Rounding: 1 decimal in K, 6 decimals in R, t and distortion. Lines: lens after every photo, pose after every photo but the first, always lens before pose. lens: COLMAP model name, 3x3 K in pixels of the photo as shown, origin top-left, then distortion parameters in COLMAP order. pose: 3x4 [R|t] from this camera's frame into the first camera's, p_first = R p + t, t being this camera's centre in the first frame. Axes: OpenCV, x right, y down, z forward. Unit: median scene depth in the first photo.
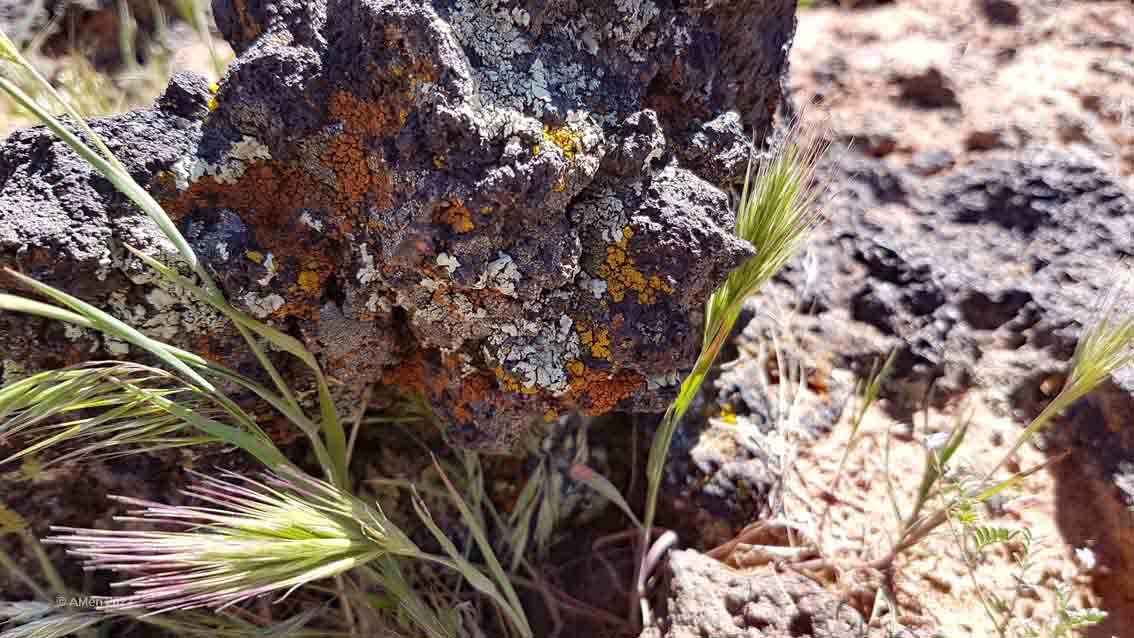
lens RADIAL K [[886.5, 0, 567.0], [0, 886.5, 319.0], [0, 0, 1]] dist [0.251875, -0.652111]
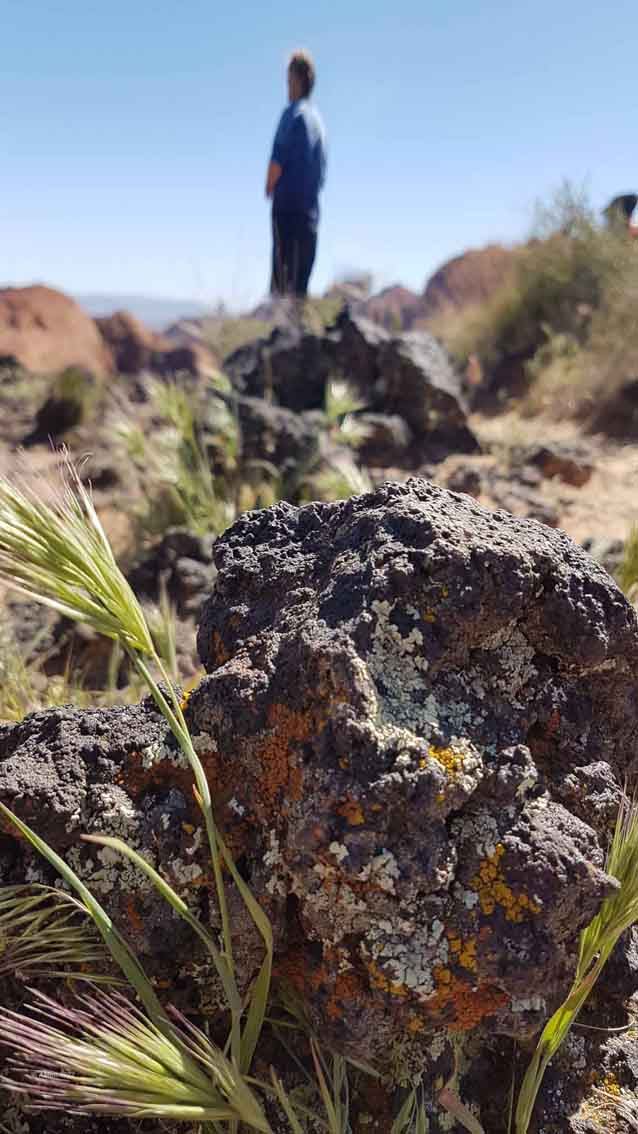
lens RADIAL K [[886.5, 0, 307.3], [0, 886.5, 569.5], [0, 0, 1]] dist [0.251875, -0.652111]
pose [[0.972931, 0.067009, -0.221168, 0.059718], [-0.156684, 0.894754, -0.418169, 0.101010], [0.169870, 0.441503, 0.881033, -0.204702]]
